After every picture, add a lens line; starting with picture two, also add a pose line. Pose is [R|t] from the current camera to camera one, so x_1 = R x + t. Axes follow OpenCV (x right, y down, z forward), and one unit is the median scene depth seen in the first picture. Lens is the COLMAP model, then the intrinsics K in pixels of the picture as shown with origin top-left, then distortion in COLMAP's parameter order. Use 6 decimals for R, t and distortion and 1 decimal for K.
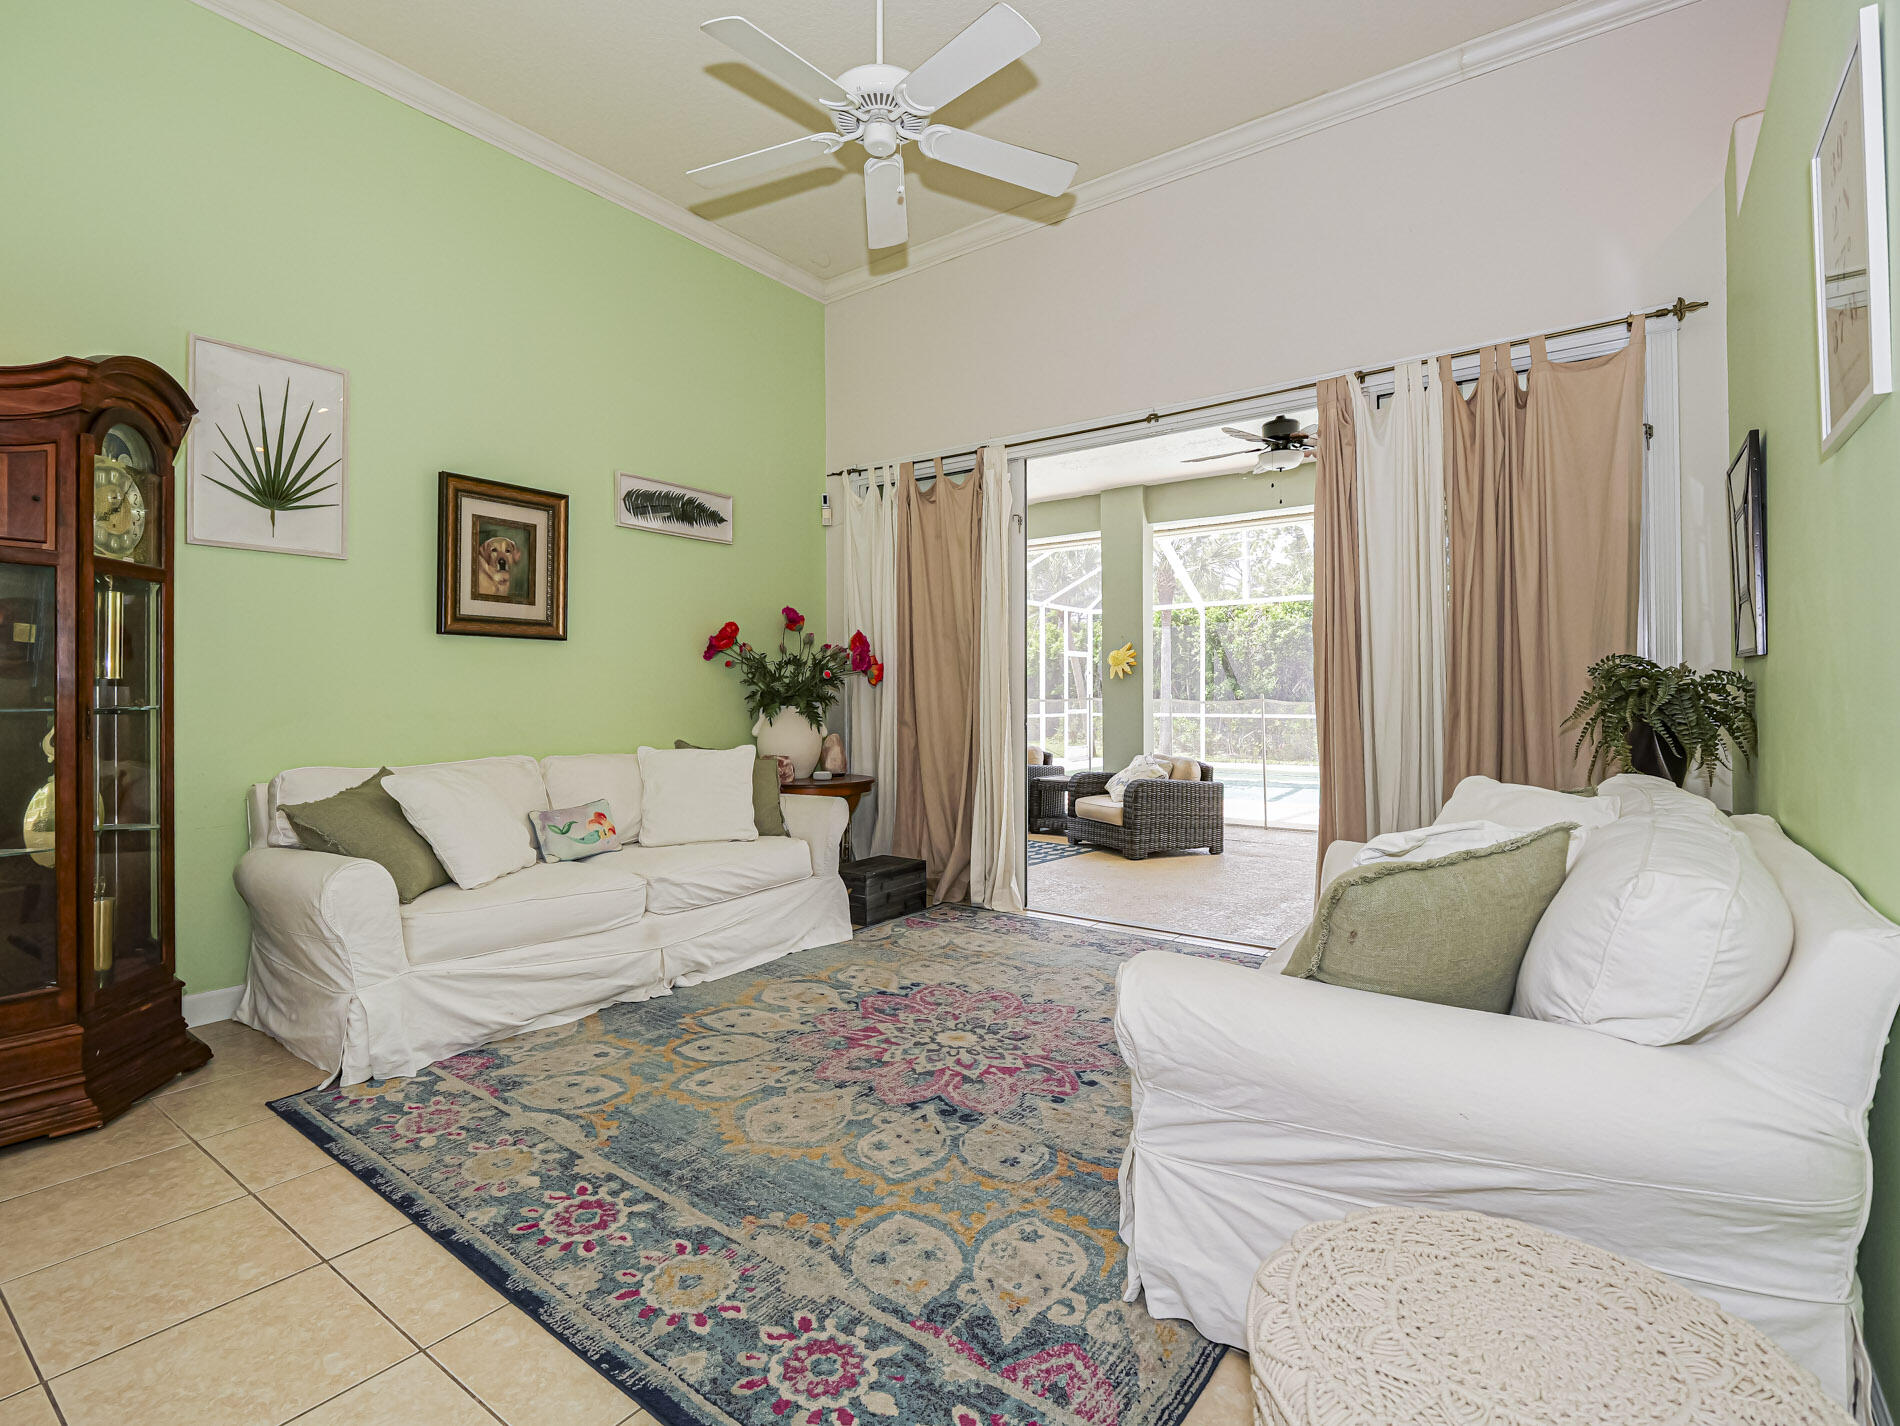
lens RADIAL K [[920.3, 0, 951.9], [0, 920.3, 704.0], [0, 0, 1]] dist [-0.017755, 0.000243]
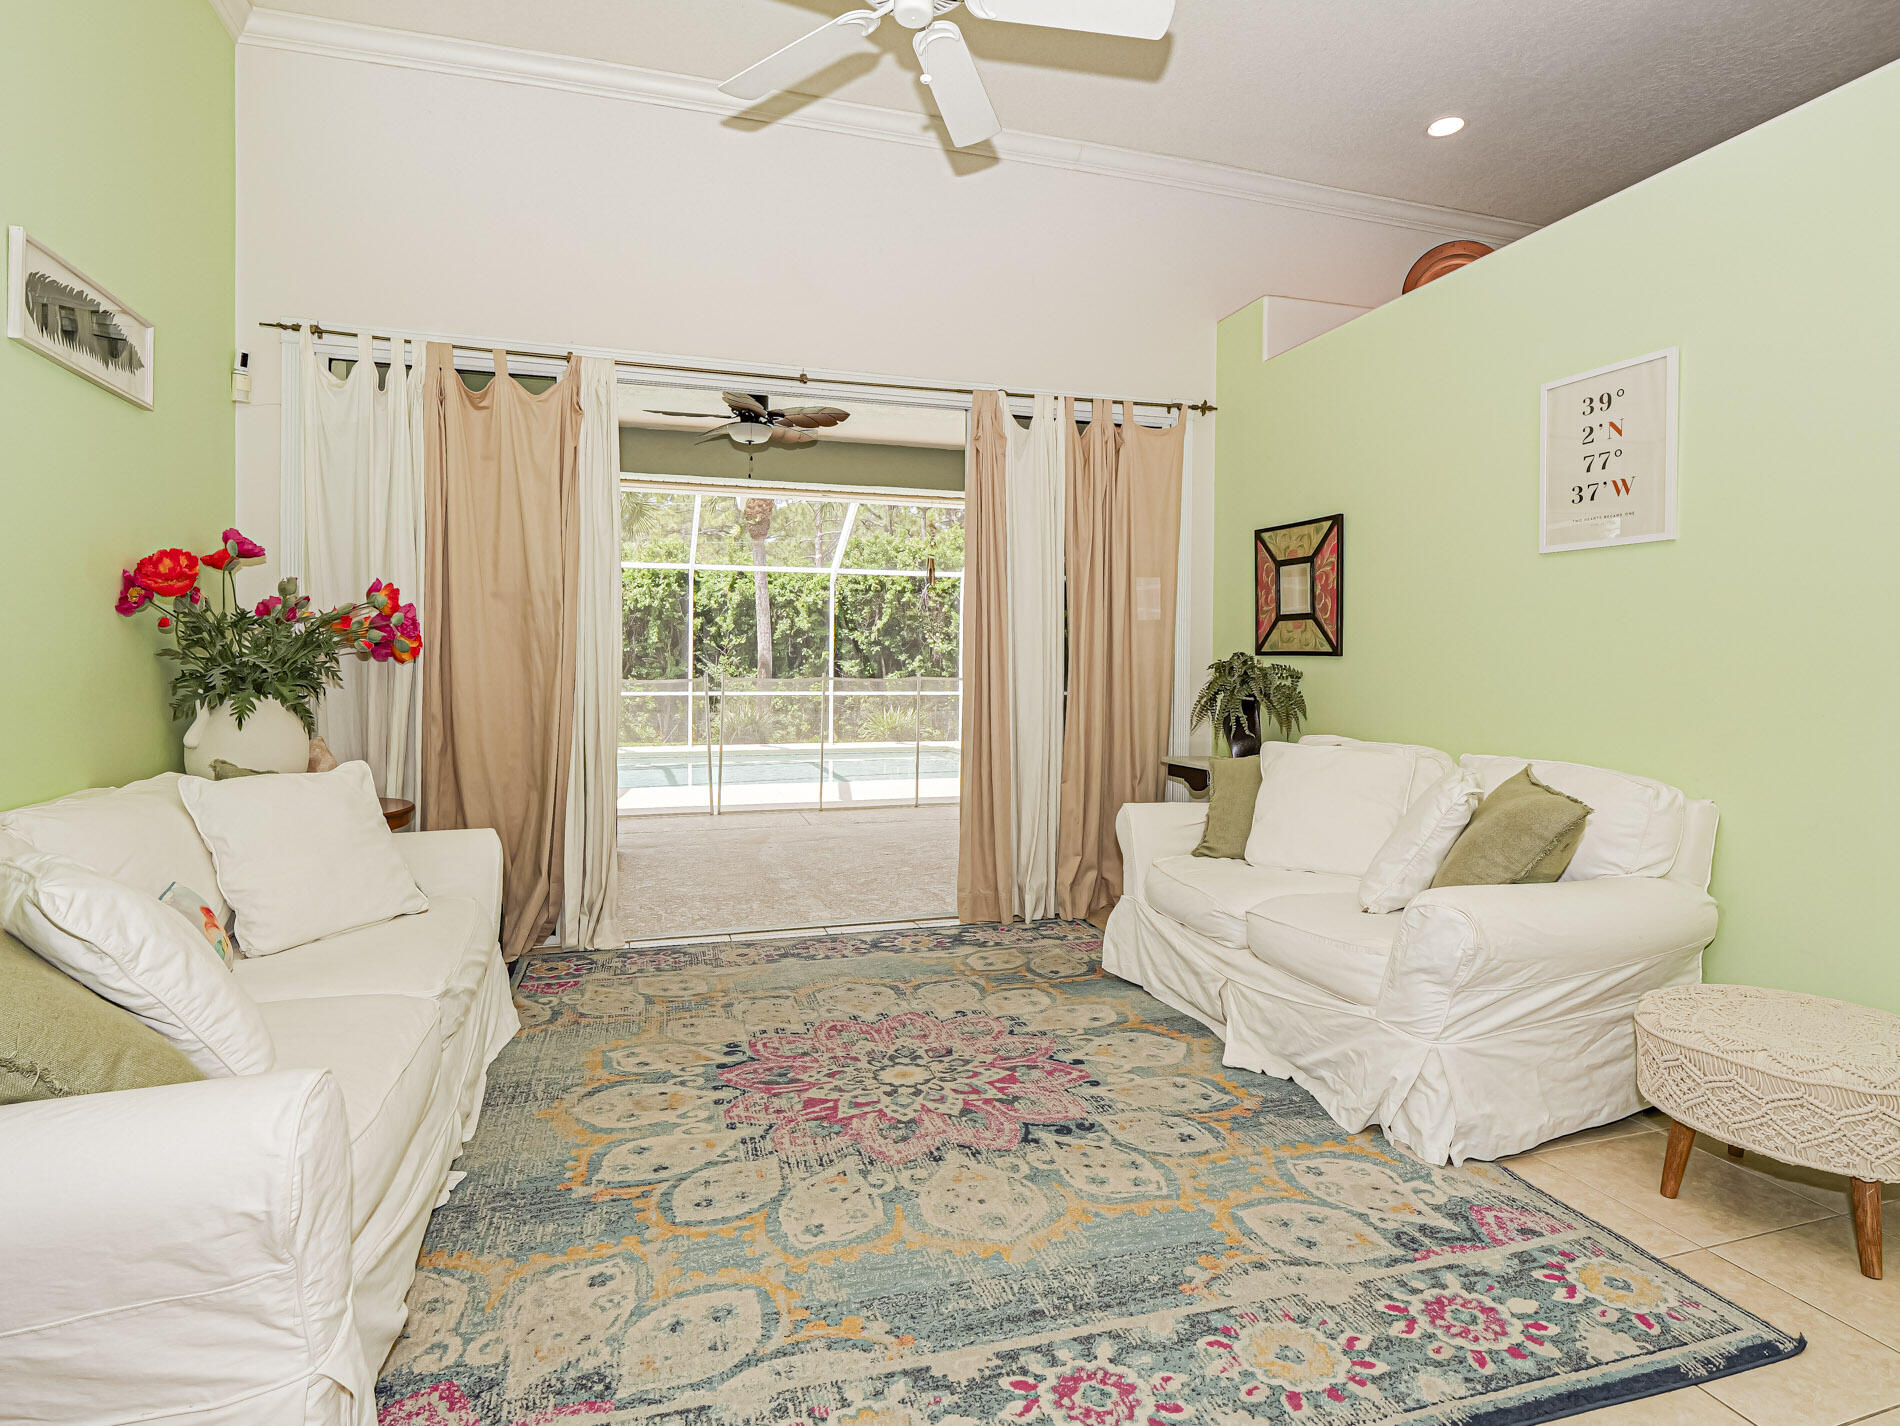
lens RADIAL K [[992.8, 0, 945.6], [0, 992.8, 700.5], [0, 0, 1]] dist [-0.011194, -0.001589]
pose [[0.598174, -0.020331, 0.801108, -0.696571], [0.001024, 0.999697, 0.024606, -0.015838], [-0.801366, -0.013898, 0.598013, 0.392792]]
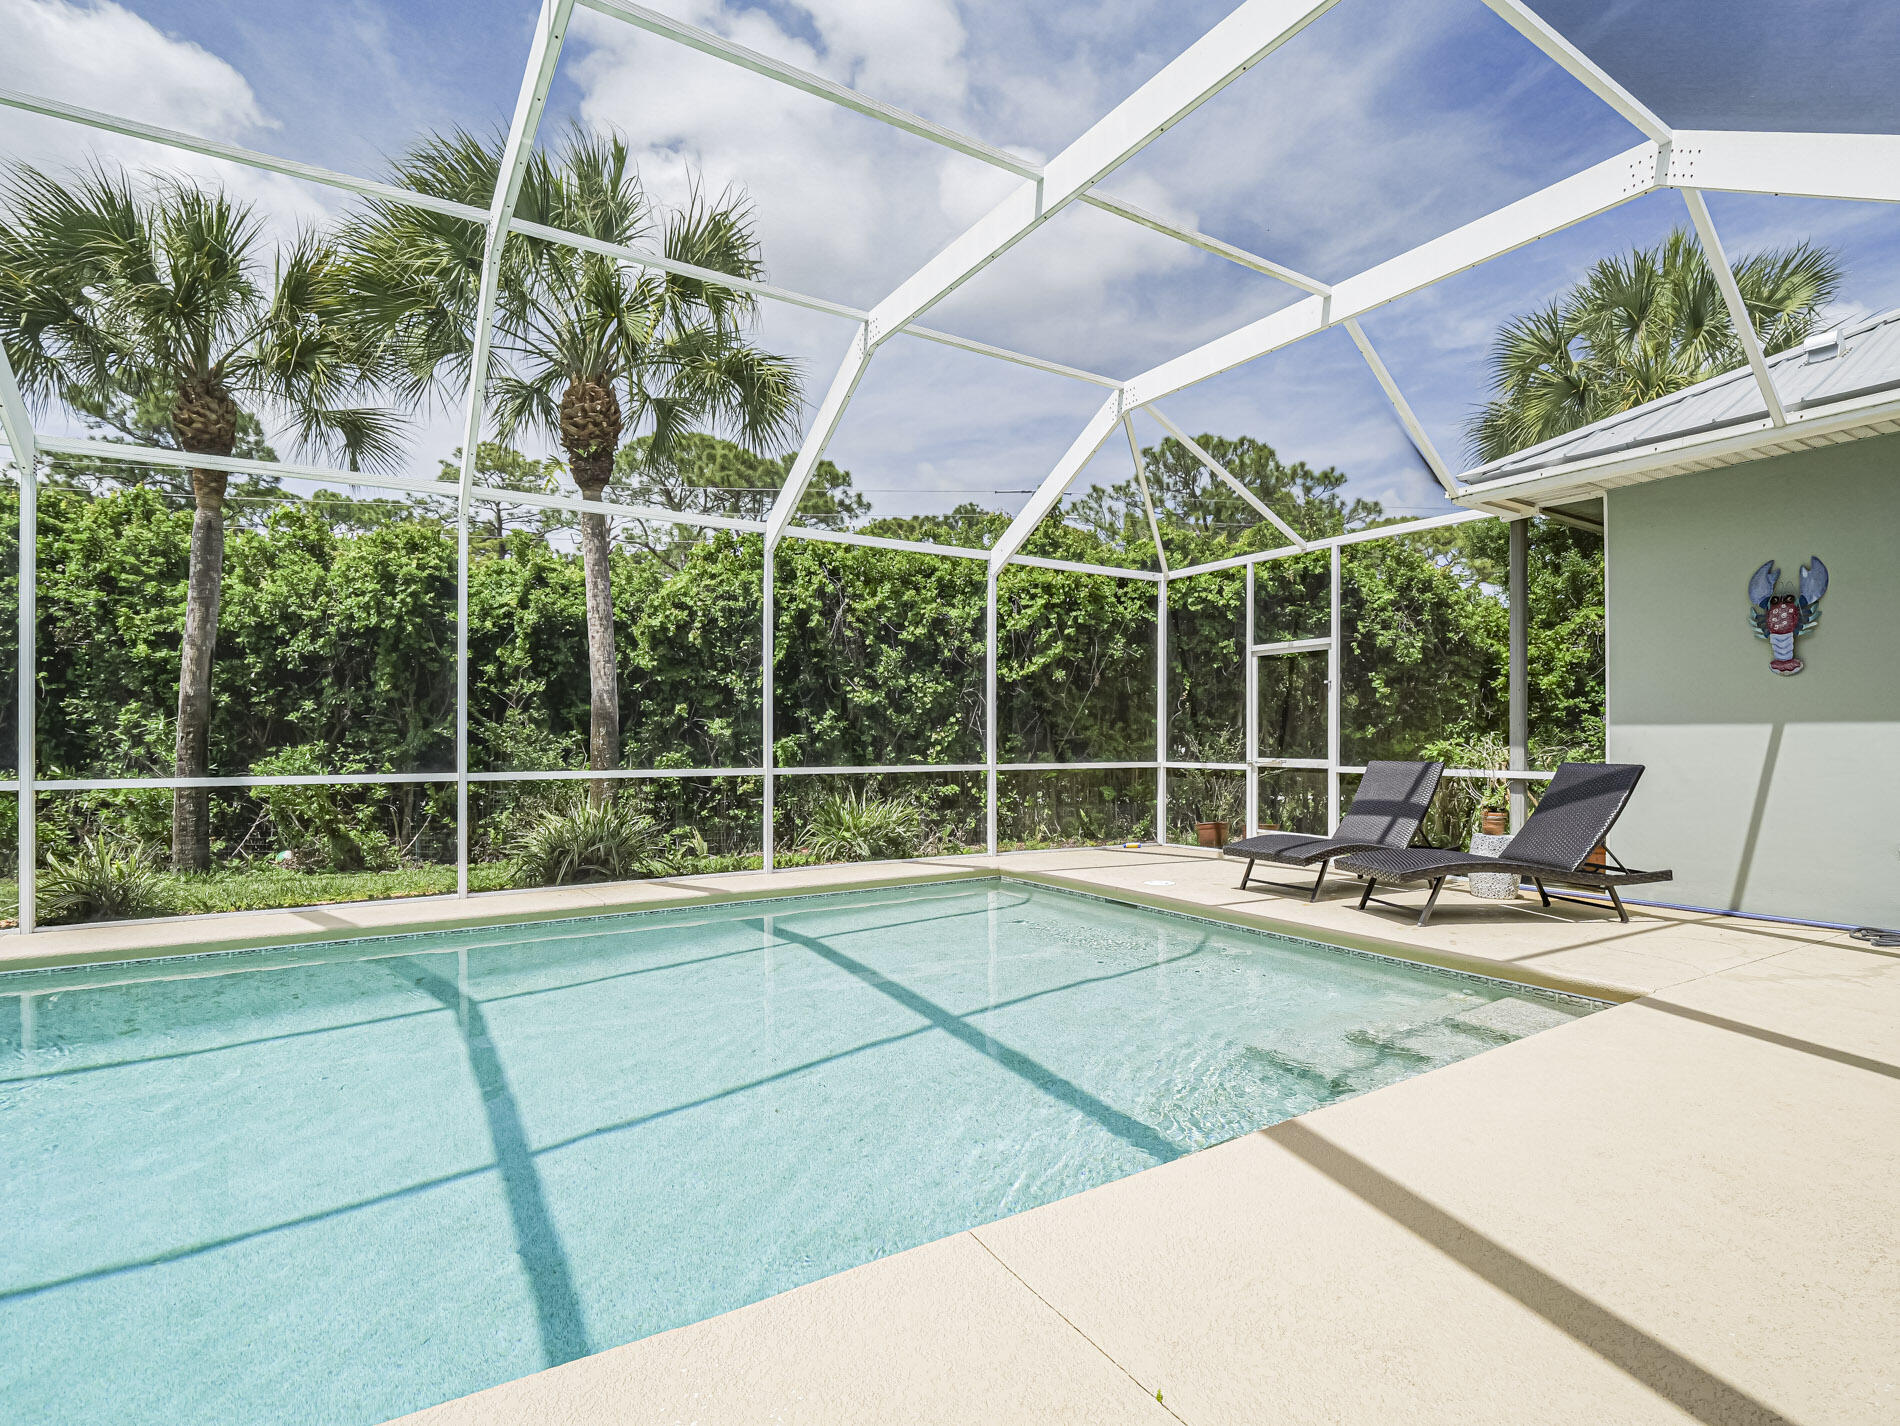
lens RADIAL K [[920.3, 0, 940.5], [0, 920.3, 739.6], [0, 0, 1]] dist [-0.017755, 0.000243]
pose [[0.370217, -0.000889, 0.928945, 1.196573], [0.009695, 0.999949, -0.002907, -0.003520], [-0.928895, 0.010083, 0.370206, 2.928927]]
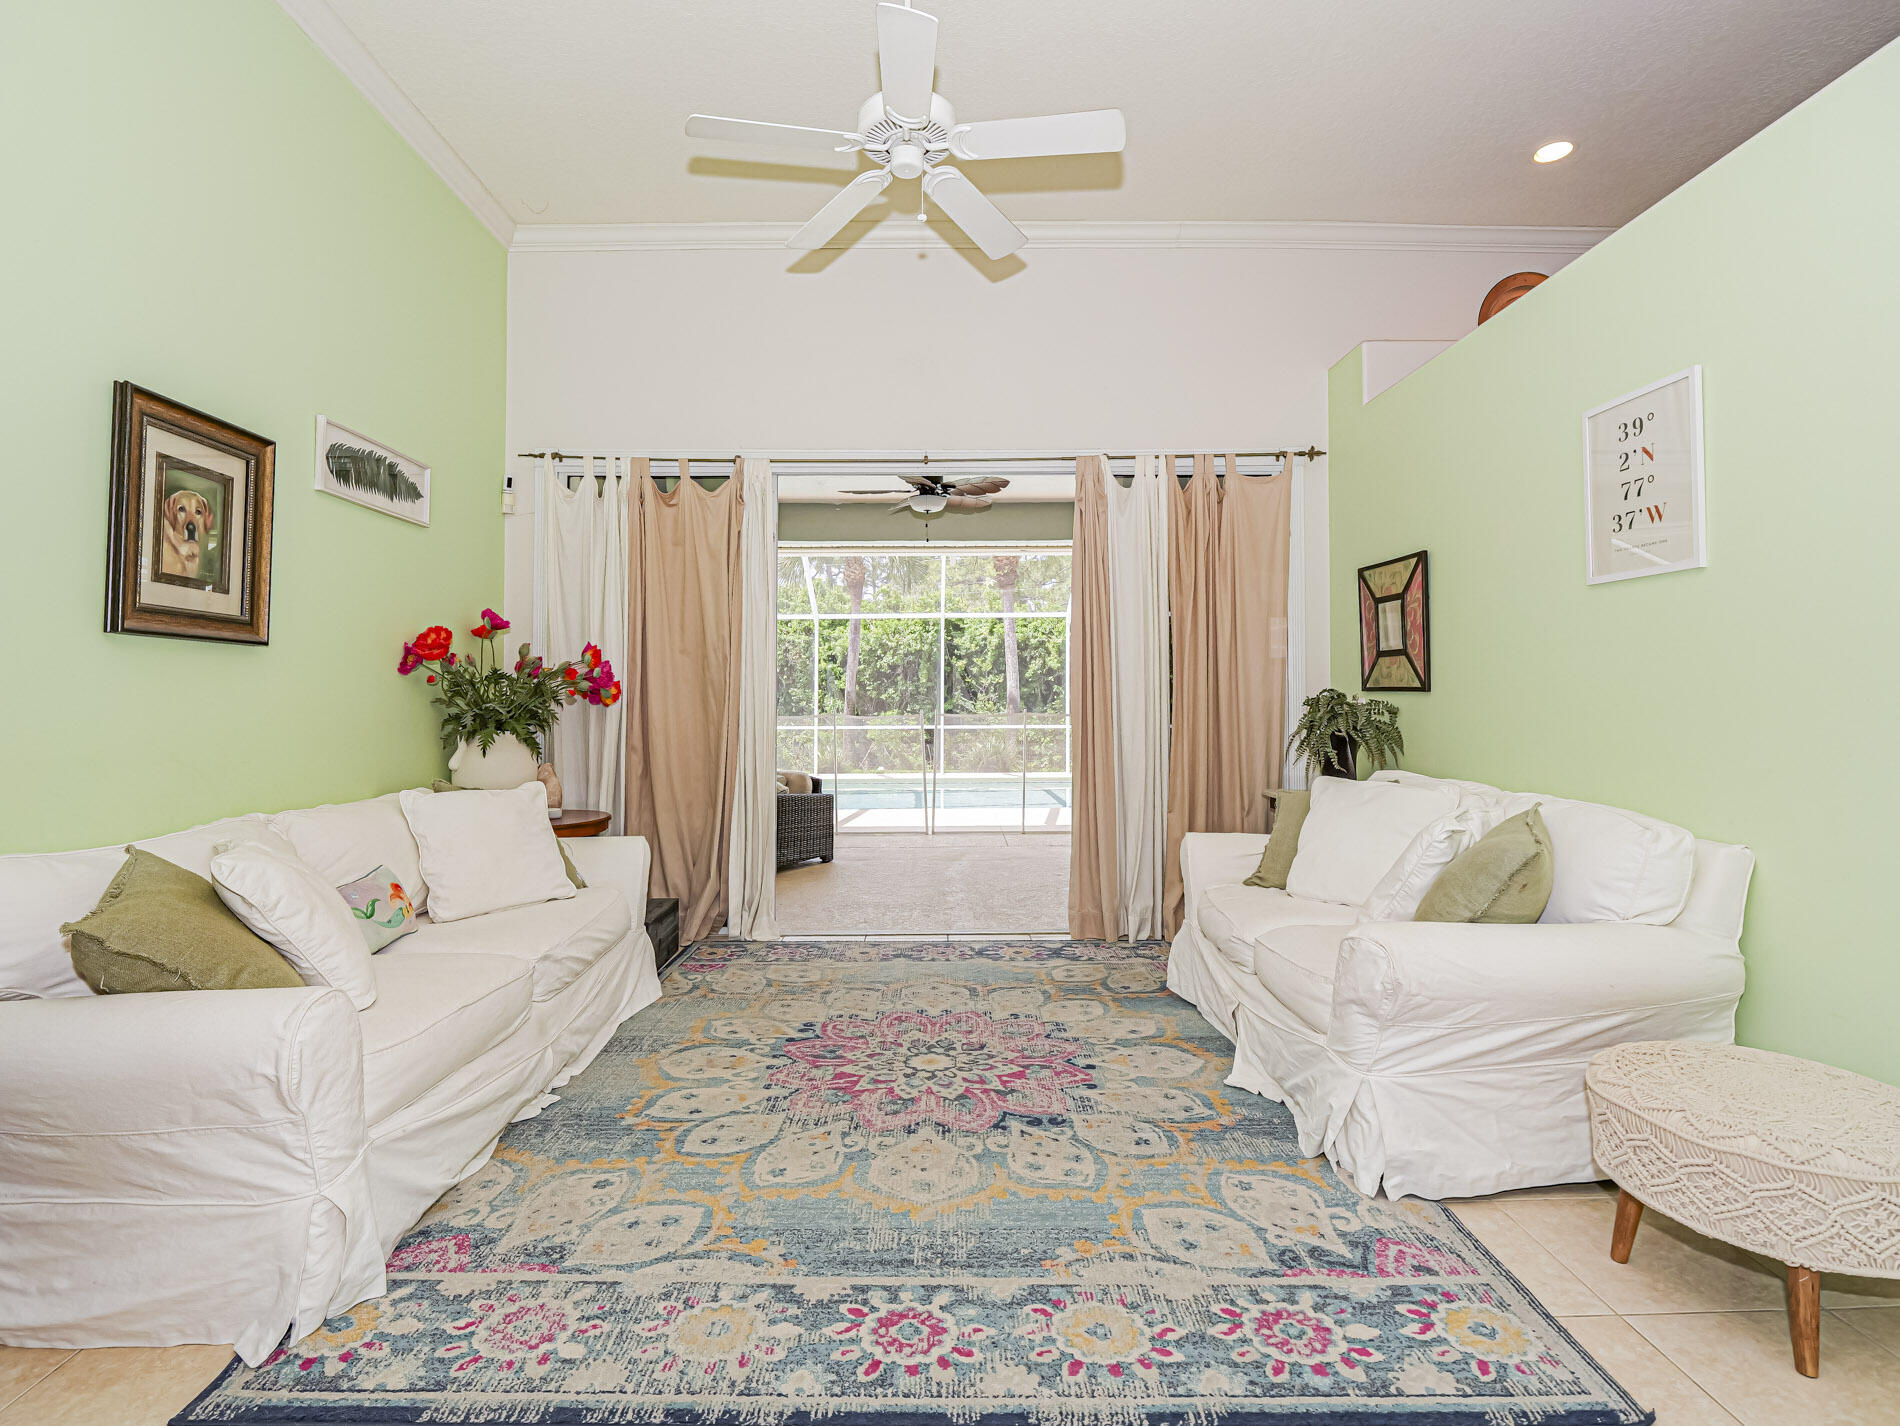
lens RADIAL K [[920.3, 0, 953.2], [0, 920.3, 699.4], [0, 0, 1]] dist [-0.017755, 0.000243]
pose [[0.798343, 0.001687, 0.602200, -0.563202], [0.007431, 0.999892, -0.012651, -0.020741], [-0.602157, 0.014575, 0.798245, 0.167471]]
